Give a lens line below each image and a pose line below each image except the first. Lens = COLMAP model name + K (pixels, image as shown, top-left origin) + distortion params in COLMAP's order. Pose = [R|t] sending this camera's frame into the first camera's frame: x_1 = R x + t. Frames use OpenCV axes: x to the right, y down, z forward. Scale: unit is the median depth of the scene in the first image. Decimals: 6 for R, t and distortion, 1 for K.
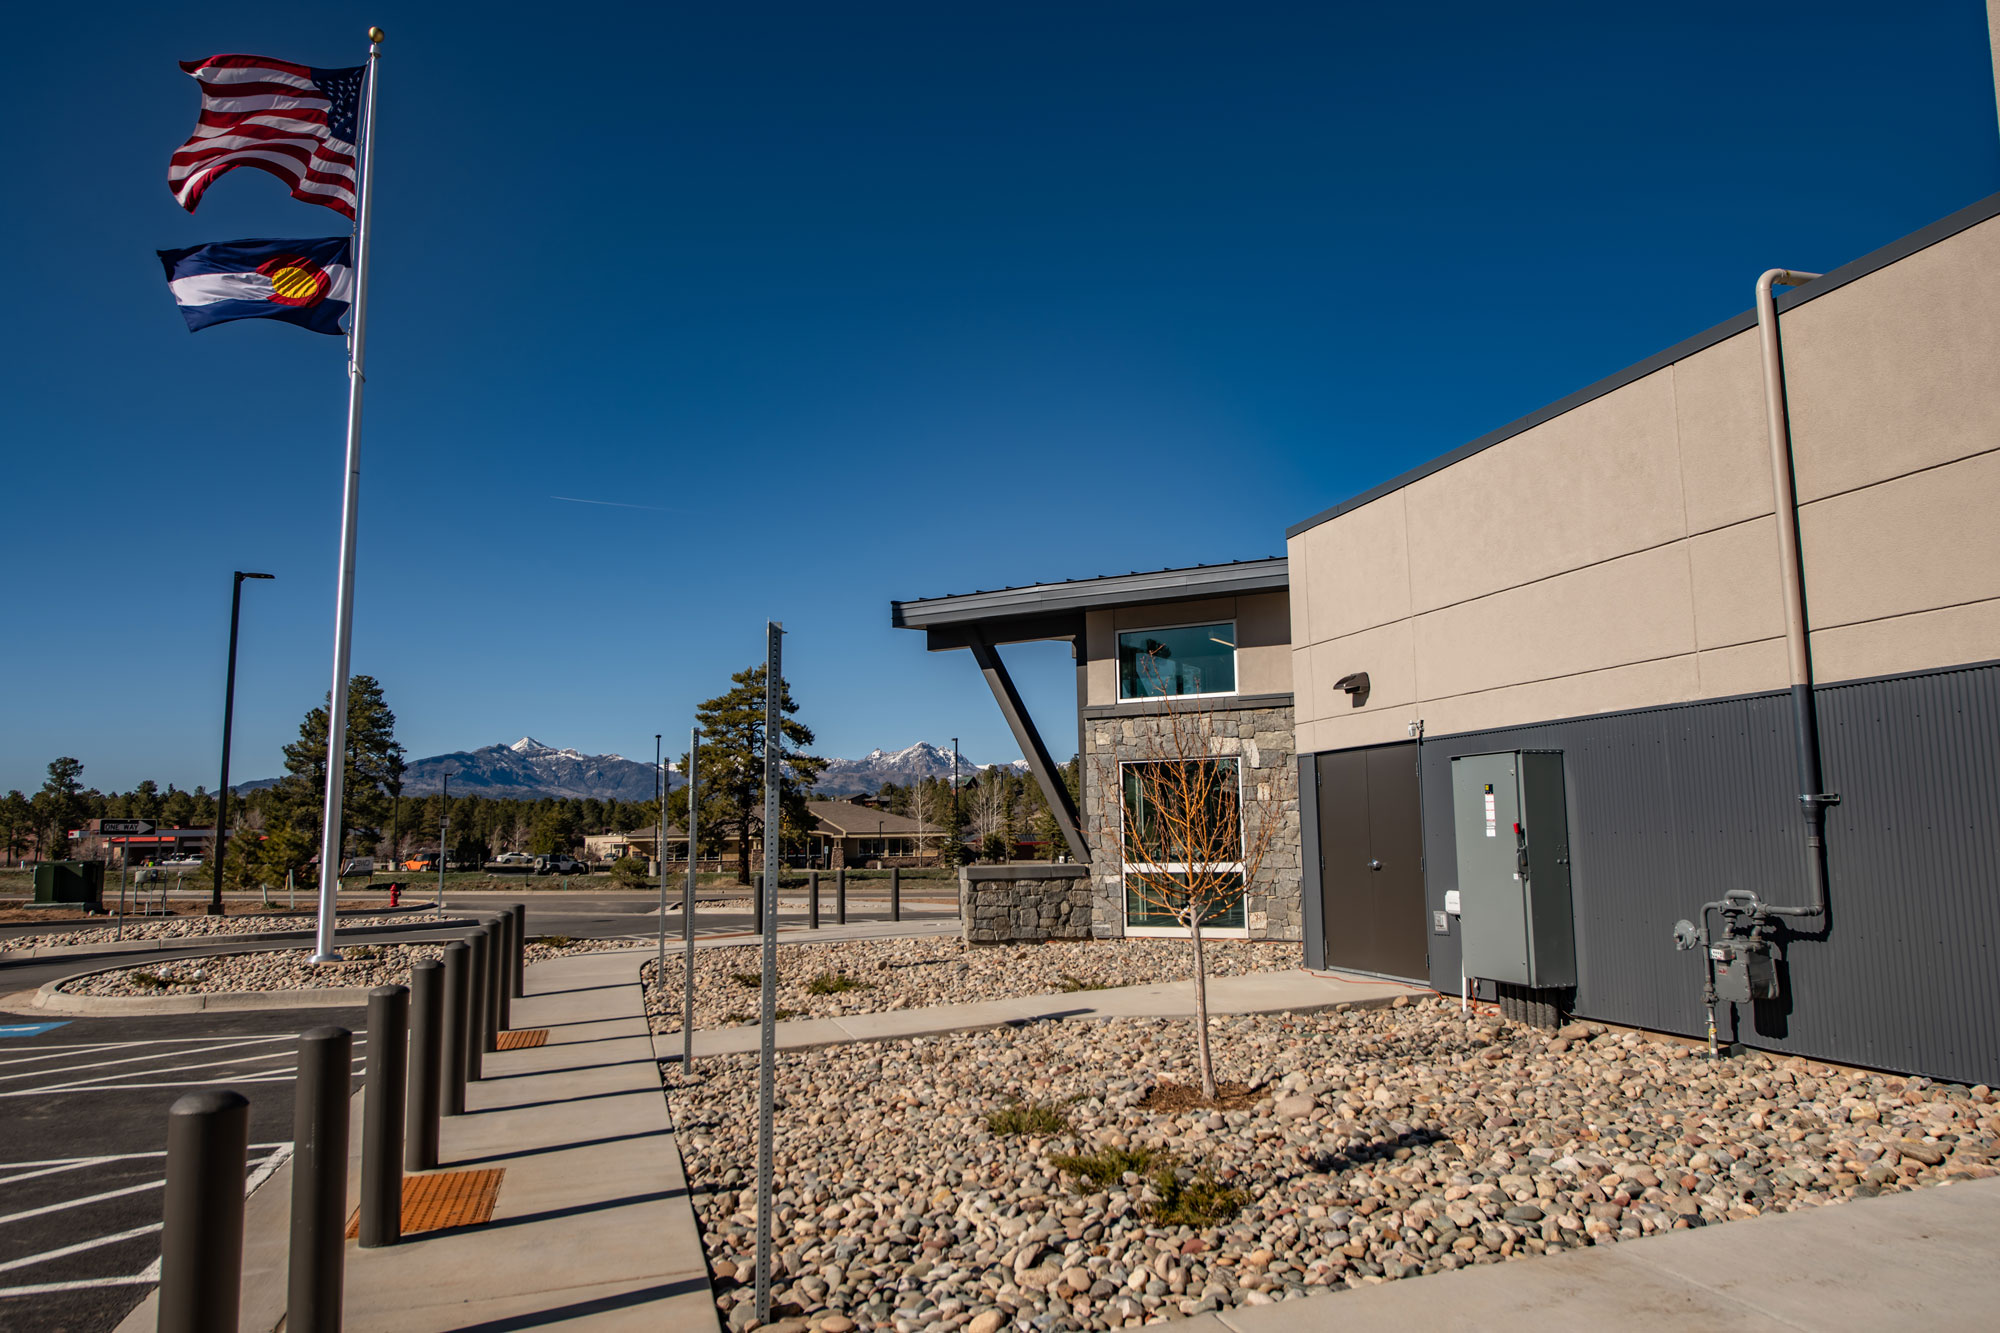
lens RADIAL K [[1110.6, 0, 999.7], [0, 1110.6, 708.6], [0, 0, 1]] dist [-0.023875, 0.000783]
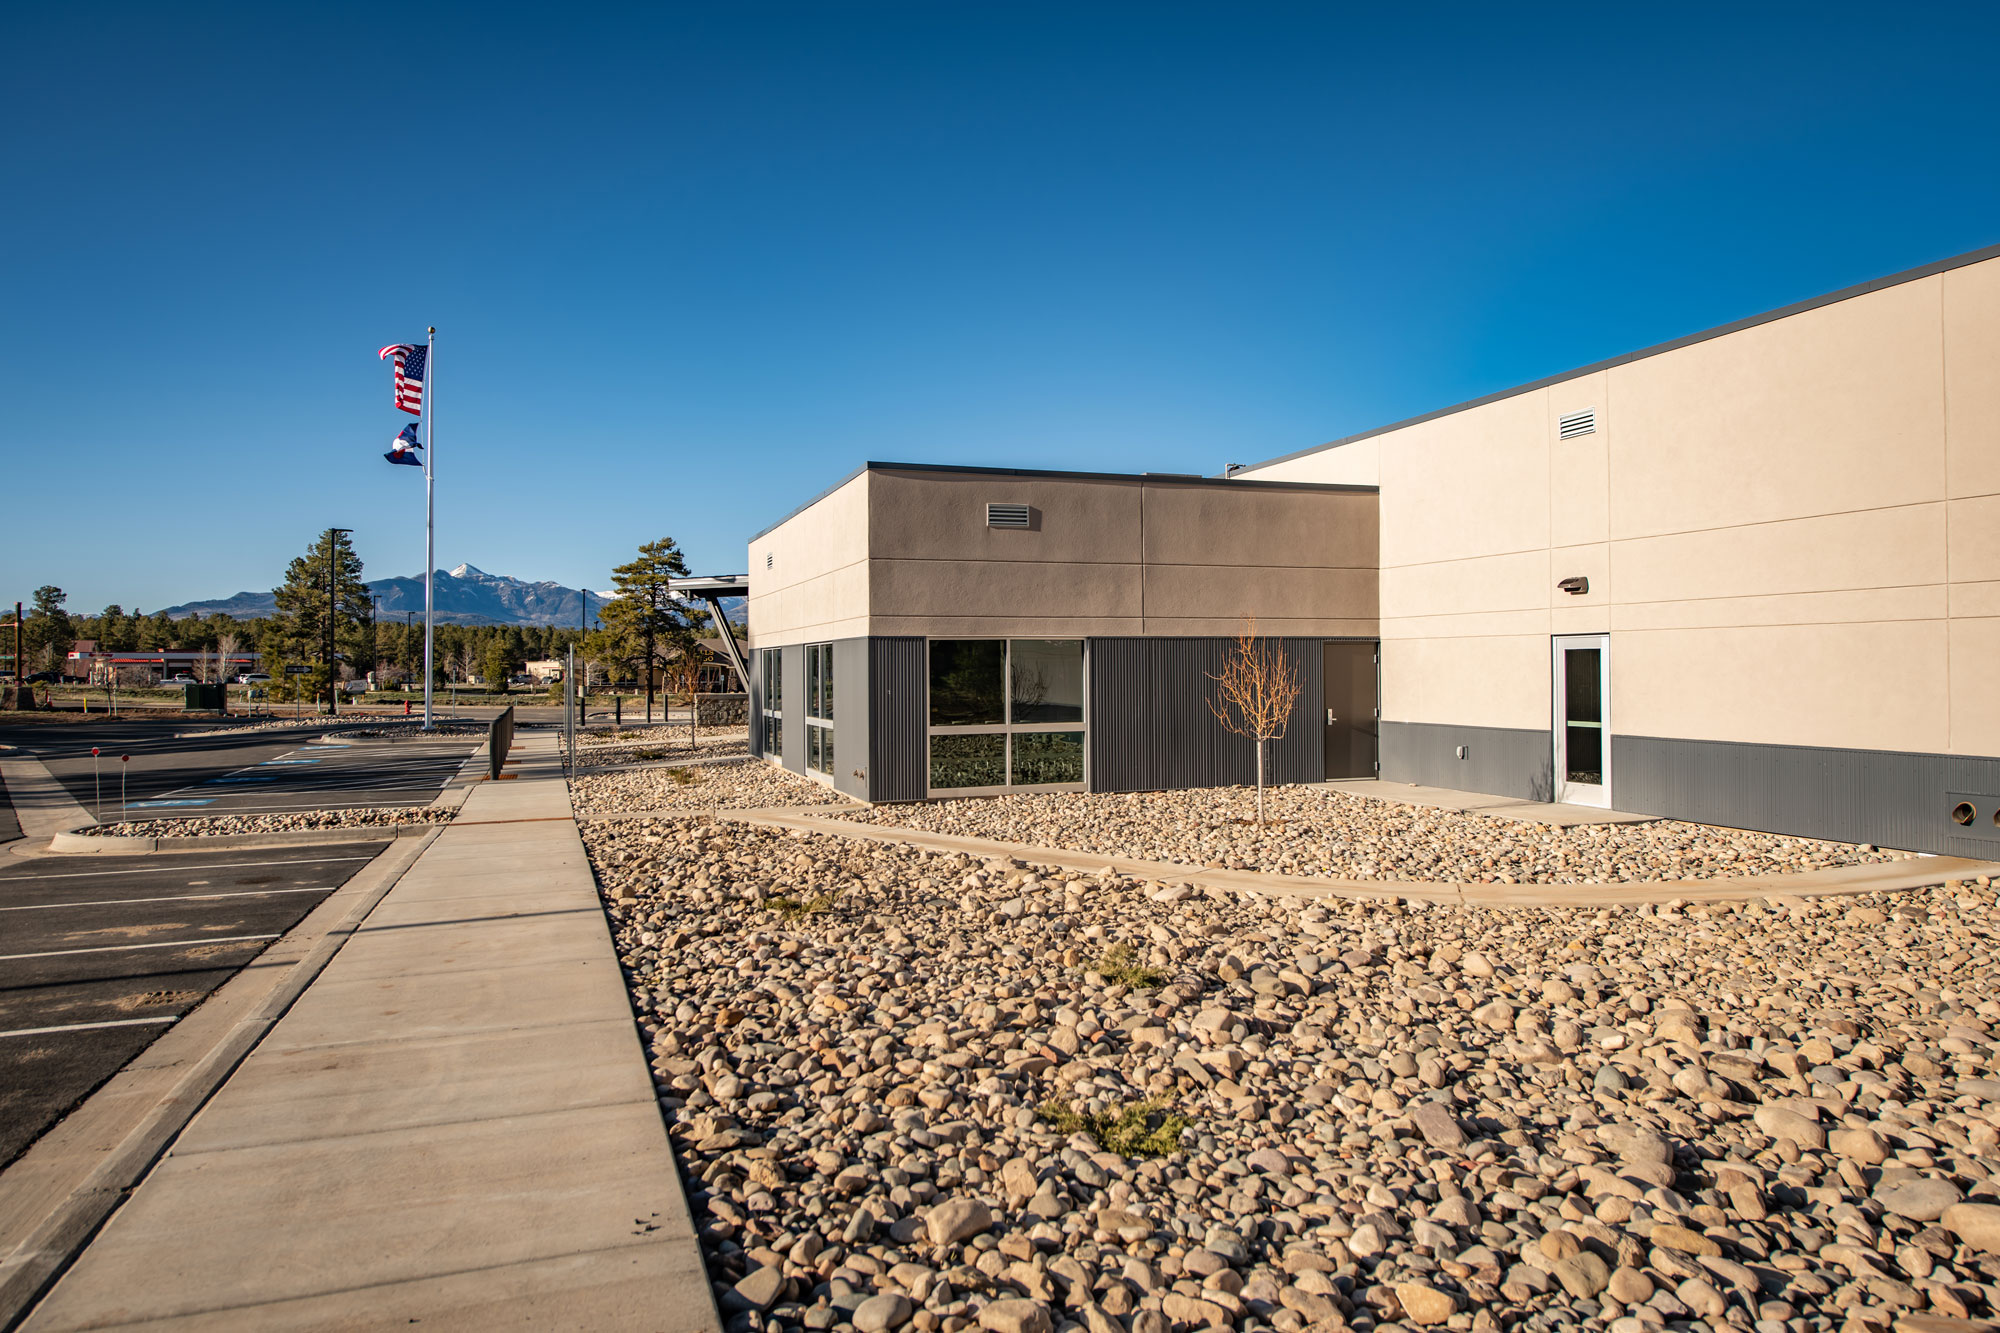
lens RADIAL K [[1108.0, 0, 1000.0], [0, 1108.0, 666.5], [0, 0, 1]] dist [0.001898, -0.000453]
pose [[0.998616, 0.017966, 0.049434, 0.074021], [-0.023600, 0.992985, 0.115860, -0.030657], [-0.047005, -0.116867, 0.992035, -0.204371]]
